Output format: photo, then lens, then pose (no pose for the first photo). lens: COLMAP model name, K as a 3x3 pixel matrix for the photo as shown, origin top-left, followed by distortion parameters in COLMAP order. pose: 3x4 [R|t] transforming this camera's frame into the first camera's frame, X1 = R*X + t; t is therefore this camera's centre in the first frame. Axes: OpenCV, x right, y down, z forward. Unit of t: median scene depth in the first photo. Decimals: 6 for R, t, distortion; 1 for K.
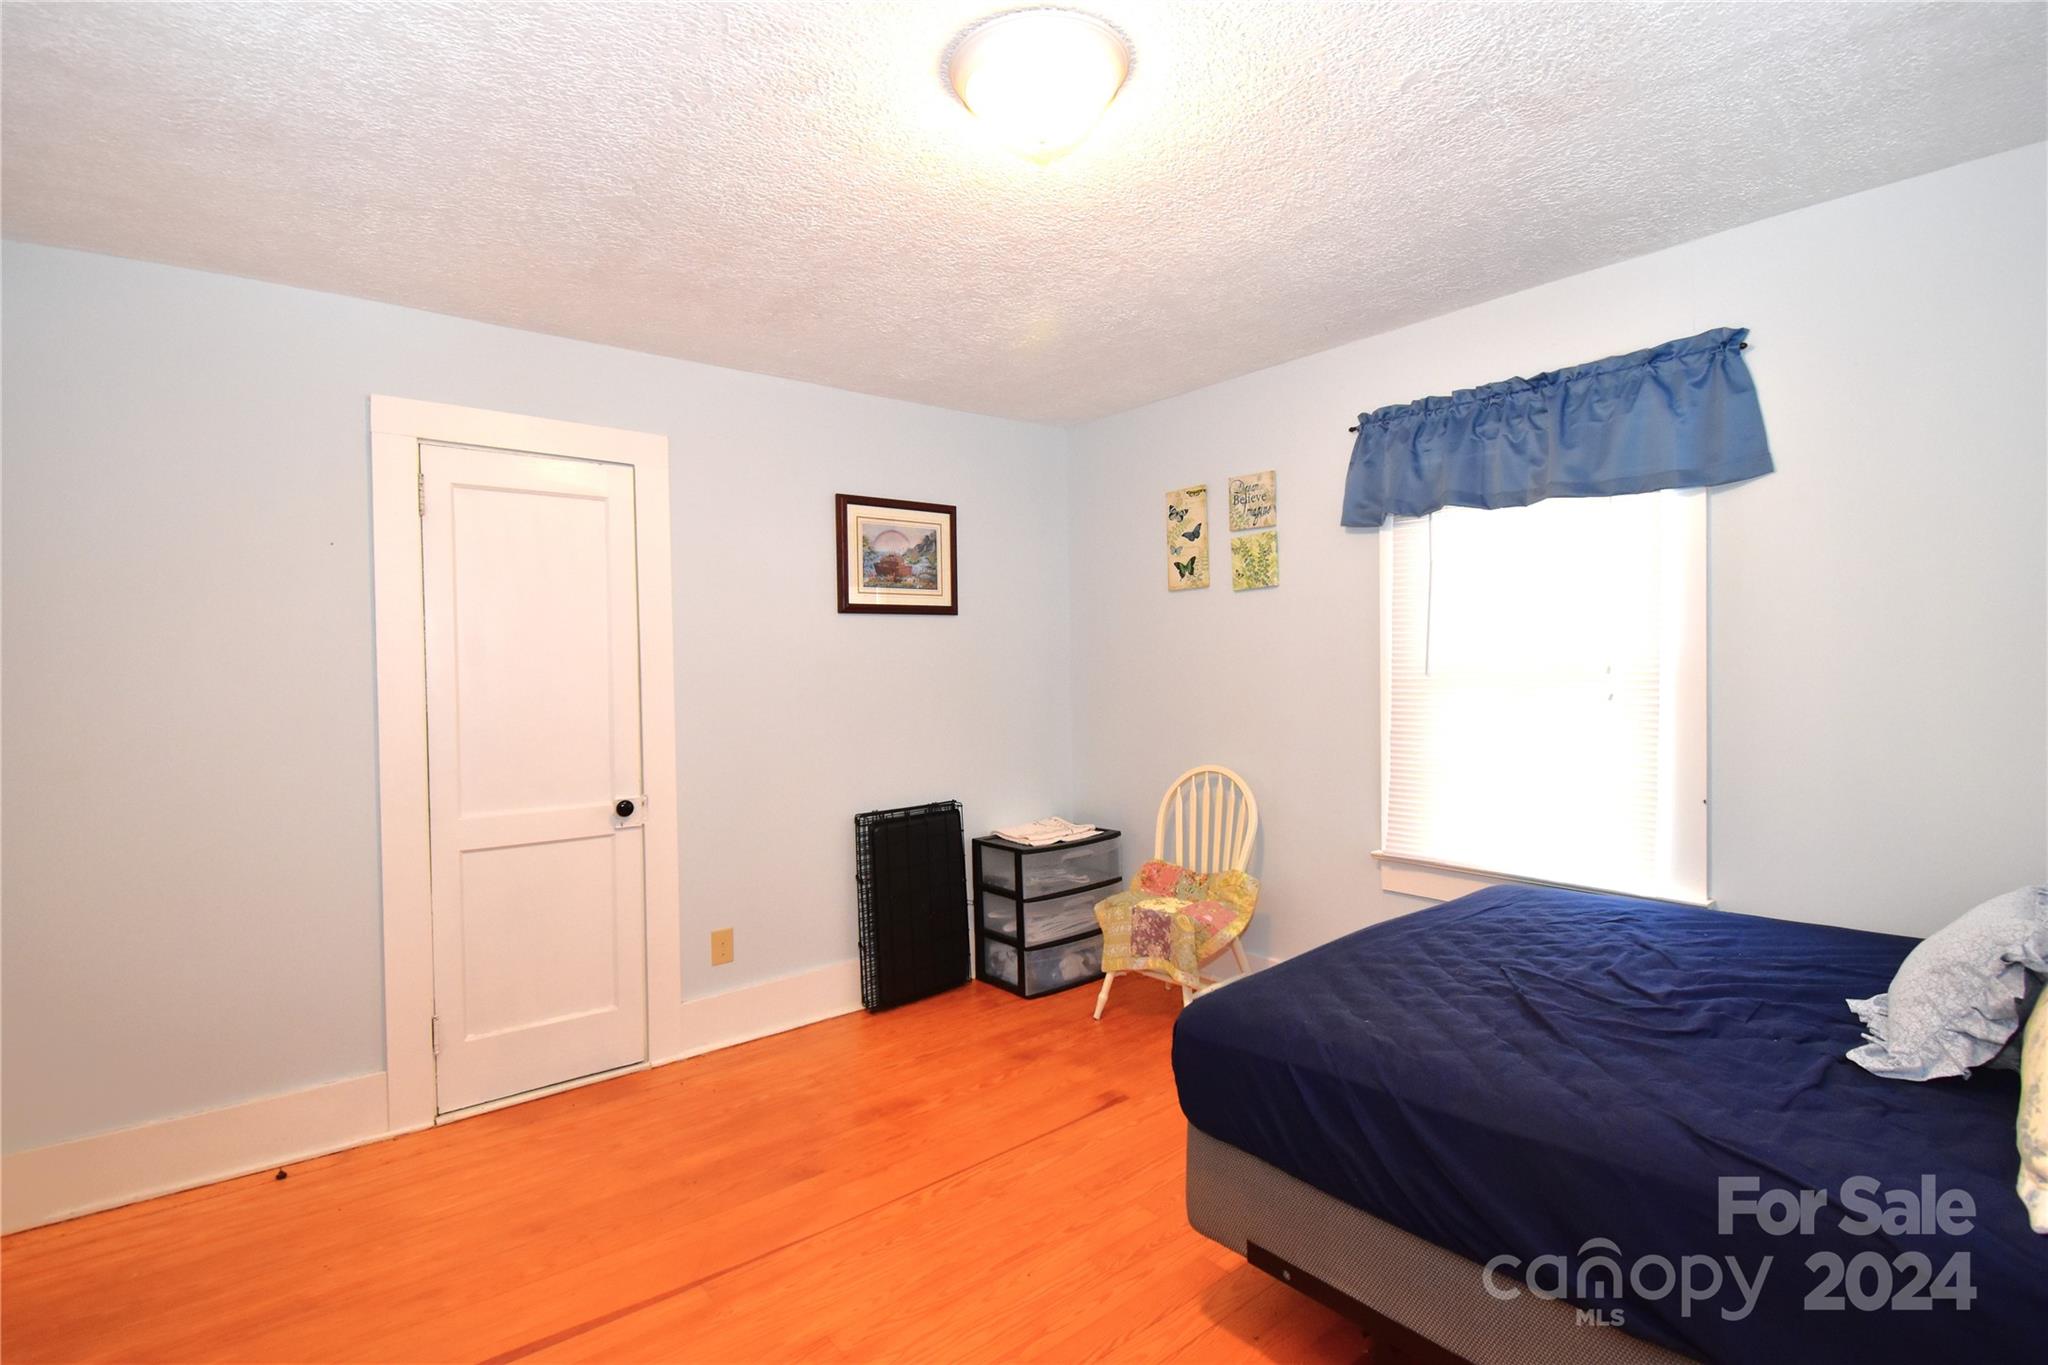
lens RADIAL K [[958.4, 0, 1041.0], [0, 958.4, 684.0], [0, 0, 1]] dist [-0.022622, -0.003379]
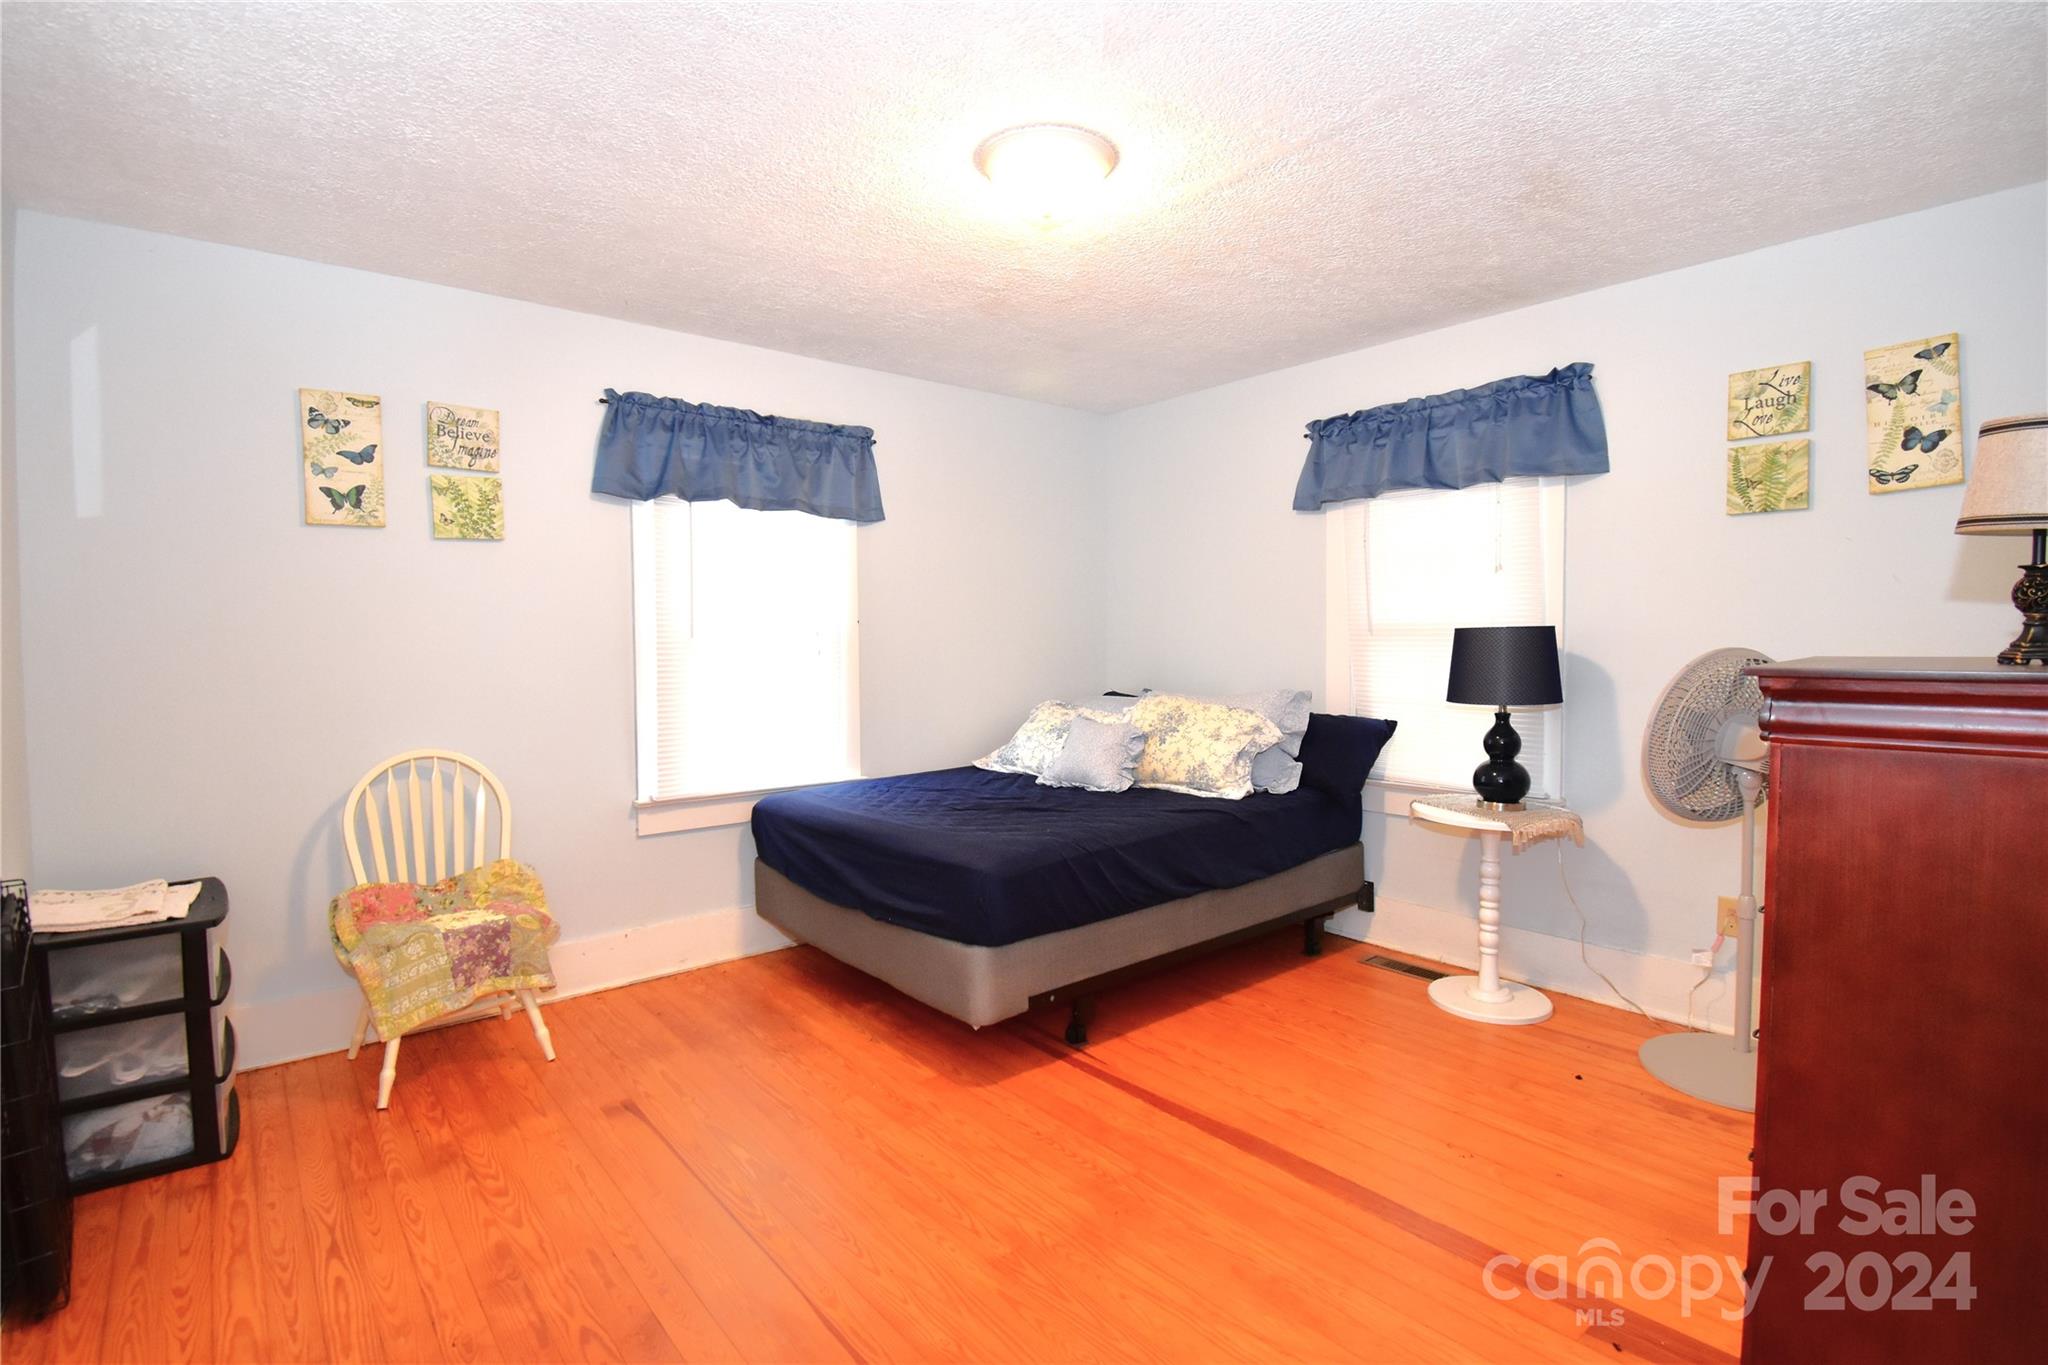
lens RADIAL K [[958.4, 0, 1041.2], [0, 958.4, 686.9], [0, 0, 1]] dist [-0.022622, -0.003379]
pose [[-0.019443, -0.033301, 0.999256, -0.663148], [0.023055, 0.999164, 0.033747, 0.017235], [-0.999545, 0.023694, -0.018659, 0.508263]]
